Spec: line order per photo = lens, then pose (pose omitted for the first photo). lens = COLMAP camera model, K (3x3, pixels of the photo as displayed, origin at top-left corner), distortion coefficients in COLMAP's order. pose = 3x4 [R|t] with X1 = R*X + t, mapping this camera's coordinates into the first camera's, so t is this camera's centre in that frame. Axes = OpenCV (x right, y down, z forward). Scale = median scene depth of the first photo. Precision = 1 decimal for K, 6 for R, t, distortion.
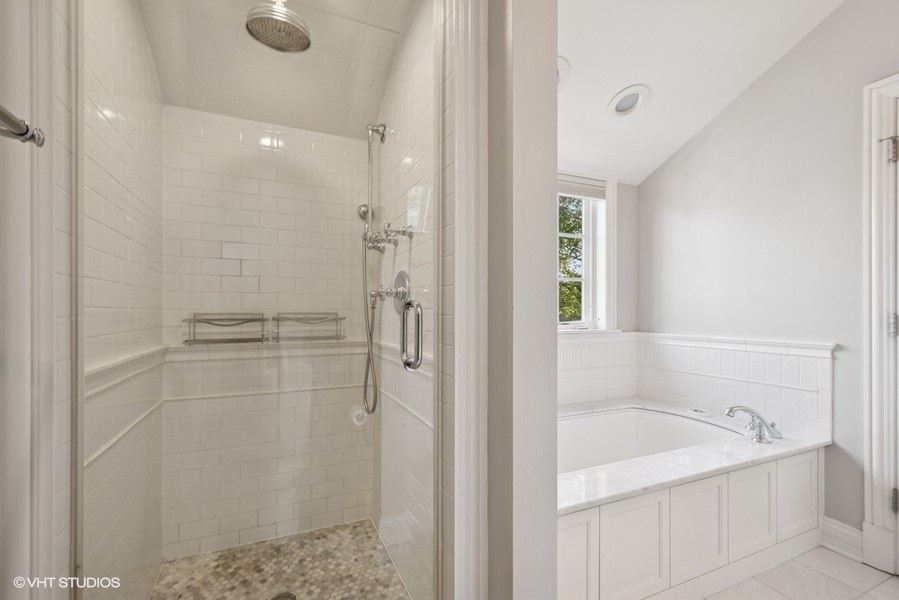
lens RADIAL K [[408.4, 0, 449.5], [0, 408.4, 309.5], [0, 0, 1]] dist [0.003006, -0.000231]
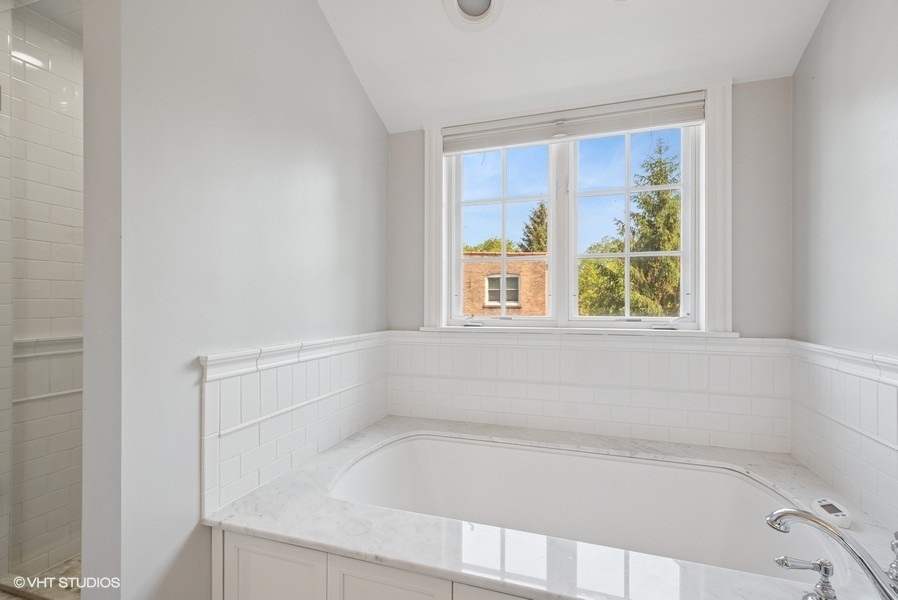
lens RADIAL K [[408.6, 0, 450.2], [0, 408.6, 298.2], [0, 0, 1]] dist [0.006163, 0.000262]
pose [[0.731196, -0.001672, -0.682165, 0.519875], [-0.000225, 0.999996, -0.002693, 0.001033], [0.682167, 0.002123, 0.731193, 0.288790]]
